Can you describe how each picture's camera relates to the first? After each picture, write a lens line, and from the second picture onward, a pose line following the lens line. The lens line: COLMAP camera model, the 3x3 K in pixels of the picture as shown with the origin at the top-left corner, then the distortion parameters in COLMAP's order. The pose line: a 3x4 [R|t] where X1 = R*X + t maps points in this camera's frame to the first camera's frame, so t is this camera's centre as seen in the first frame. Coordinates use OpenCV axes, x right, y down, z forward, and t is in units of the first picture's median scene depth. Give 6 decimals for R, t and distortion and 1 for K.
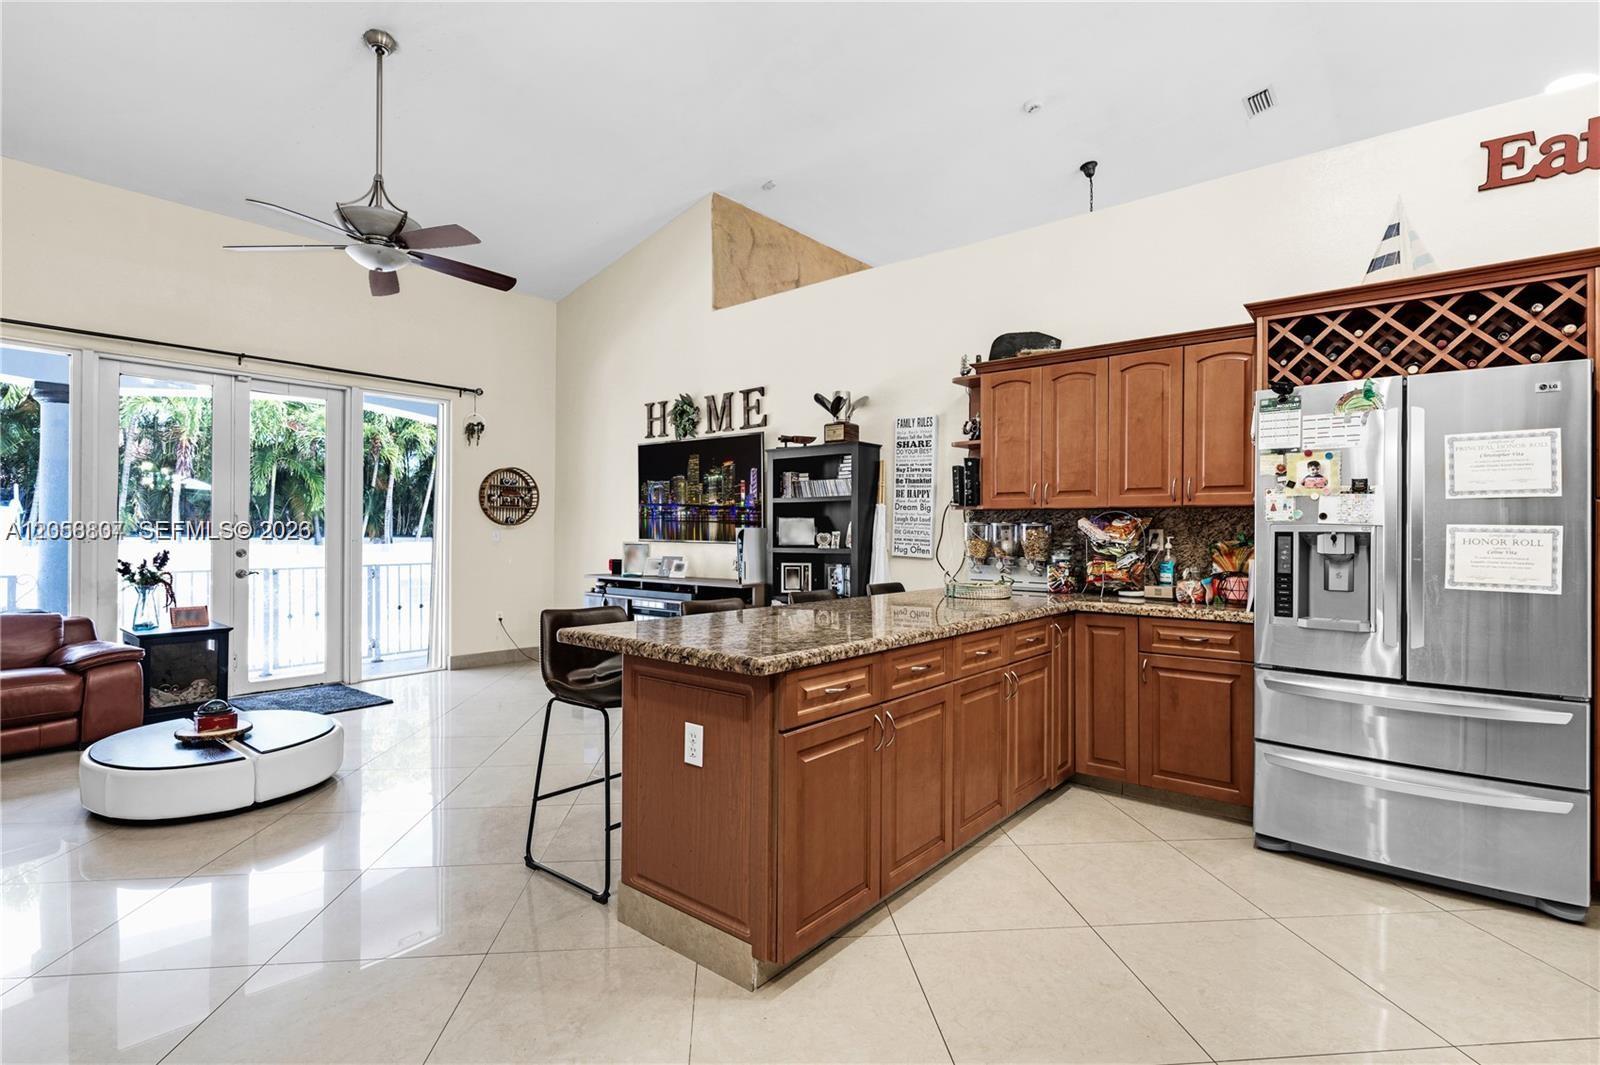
lens RADIAL K [[765.6, 0, 784.9], [0, 765.6, 537.0], [0, 0, 1]] dist [-0.000948, 0.002143]
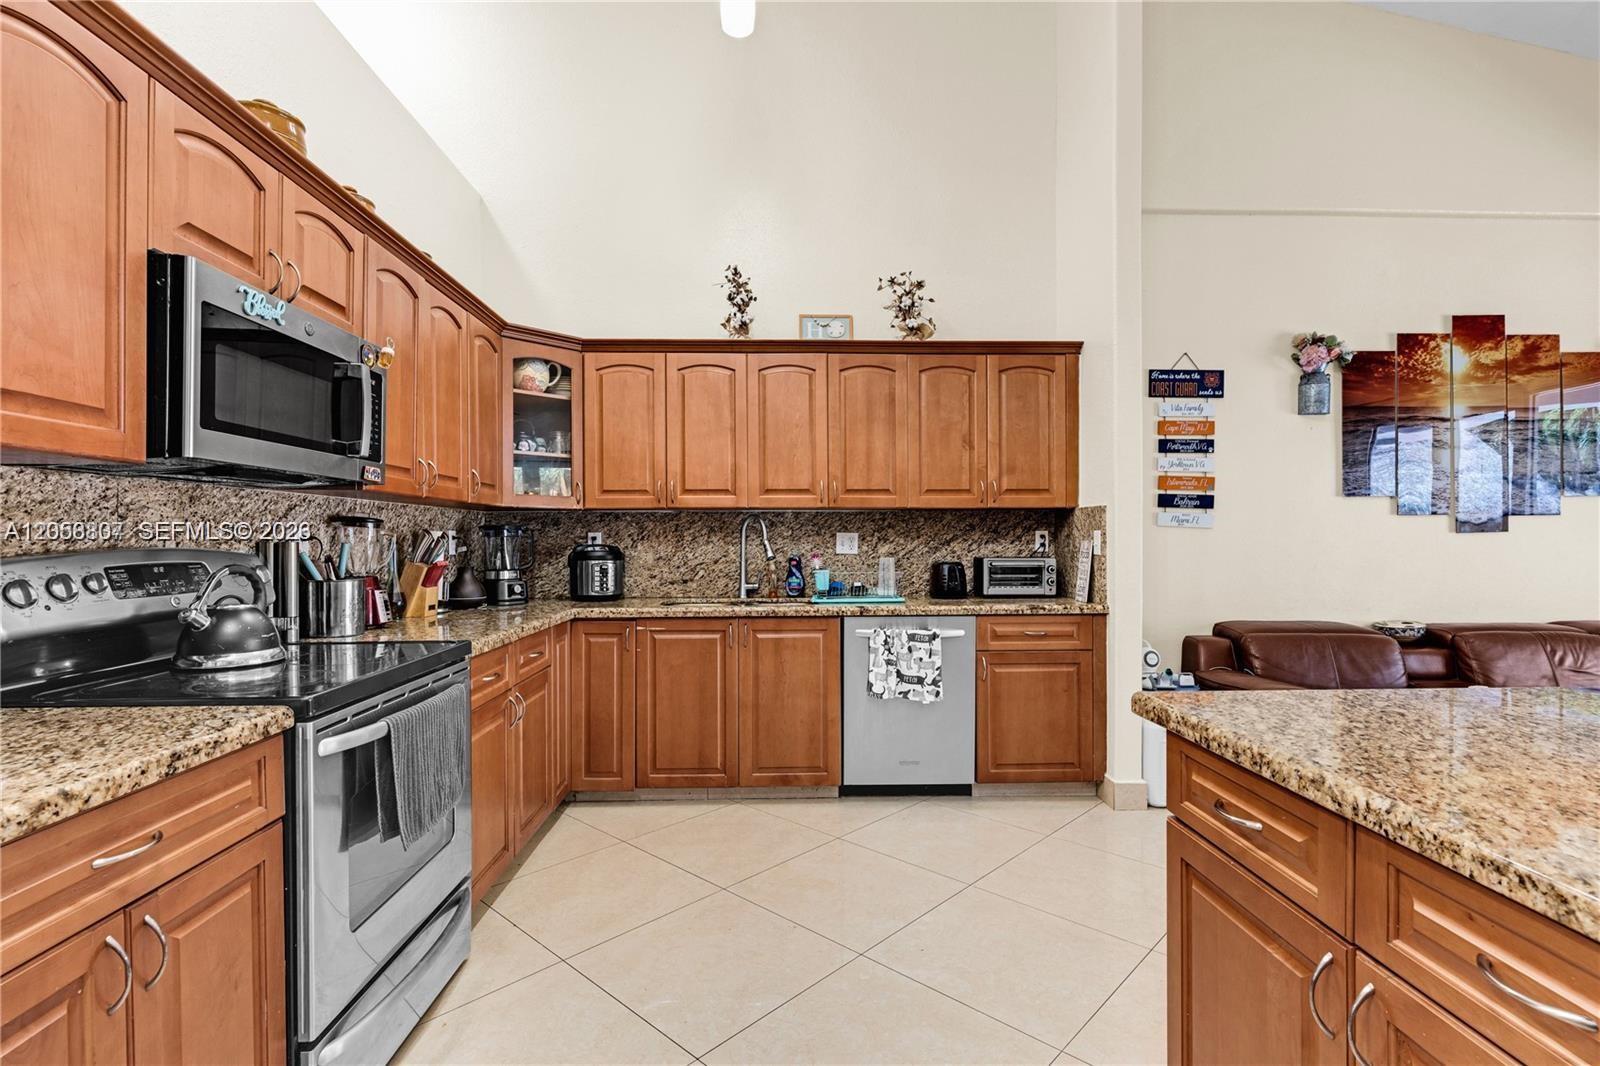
lens RADIAL K [[765.6, 0, 804.1], [0, 765.6, 536.4], [0, 0, 1]] dist [-0.000948, 0.002143]
pose [[-0.739751, -0.005245, -0.672860, 0.342035], [-0.005434, 0.999984, -0.001821, 0.000988], [0.672859, 0.002309, -0.739767, 0.613048]]
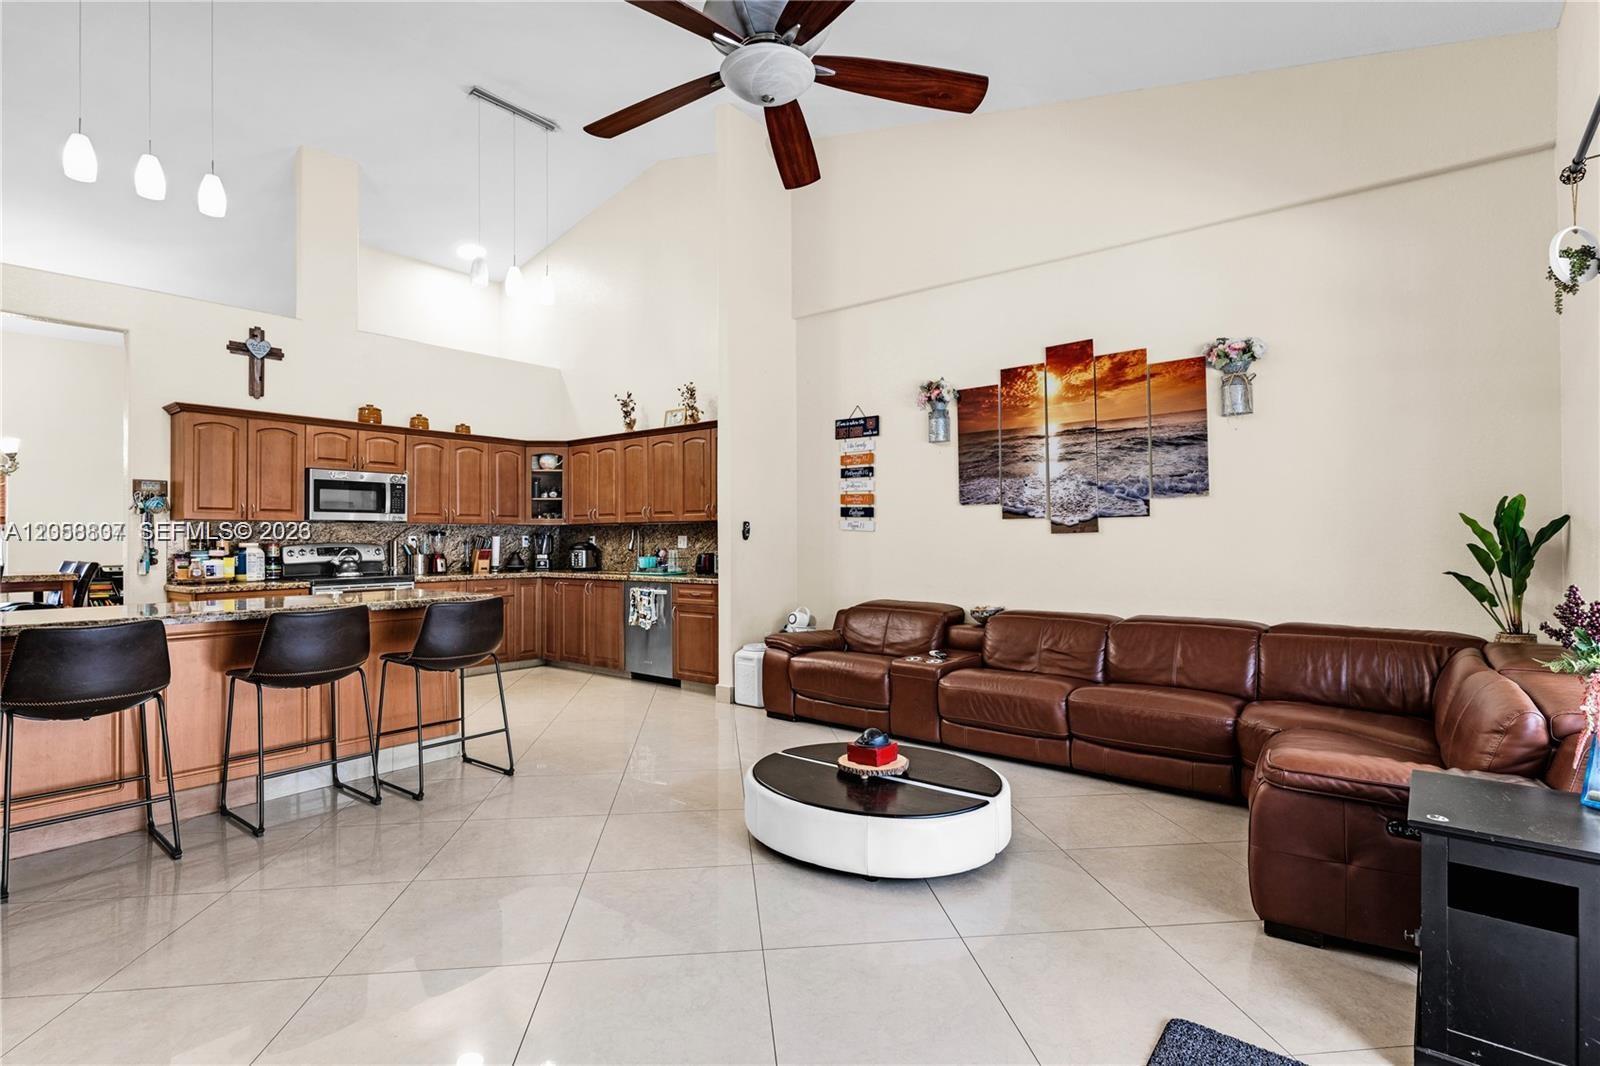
lens RADIAL K [[765.6, 0, 797.5], [0, 765.6, 528.4], [0, 0, 1]] dist [-0.000948, 0.002143]
pose [[-0.999497, -0.001282, -0.031672, -0.560117], [-0.001031, 0.999968, -0.007950, -0.008753], [0.031681, -0.007914, -0.999467, 1.613340]]
